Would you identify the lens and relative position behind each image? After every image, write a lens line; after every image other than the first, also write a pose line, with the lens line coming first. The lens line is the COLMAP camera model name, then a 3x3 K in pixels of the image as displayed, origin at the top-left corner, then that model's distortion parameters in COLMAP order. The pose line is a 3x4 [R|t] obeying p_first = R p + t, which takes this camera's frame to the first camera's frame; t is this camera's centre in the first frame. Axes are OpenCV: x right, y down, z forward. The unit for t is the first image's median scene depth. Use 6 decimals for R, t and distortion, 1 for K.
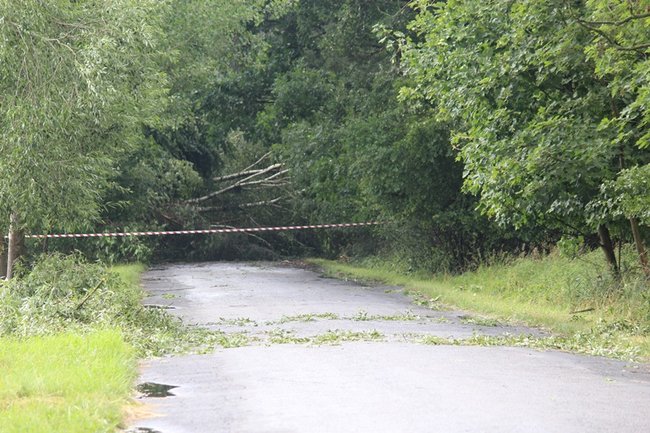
lens RADIAL K [[2421.1, 0, 325.0], [0, 2421.1, 216.5], [0, 0, 1]] dist [-0.058866, 0.000000]
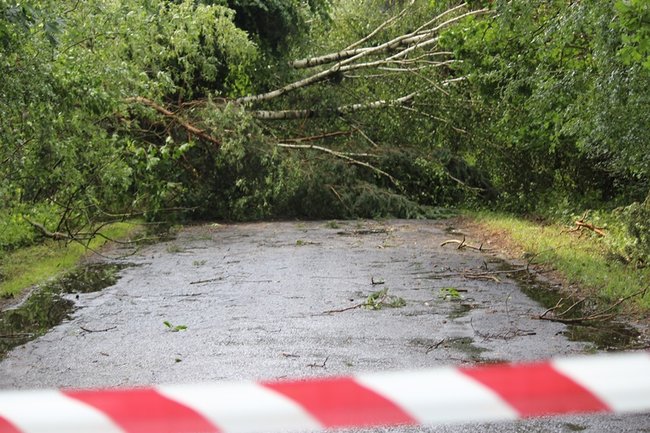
lens RADIAL K [[2081.1, 0, 324.5], [0, 2081.1, 216.3], [0, 0, 1]] dist [-0.545905, 0.000000]
pose [[0.998962, 0.000365, -0.045546, -0.017571], [0.001528, 0.999137, 0.041517, 0.000426], [0.045522, -0.041544, 0.998099, 0.539825]]
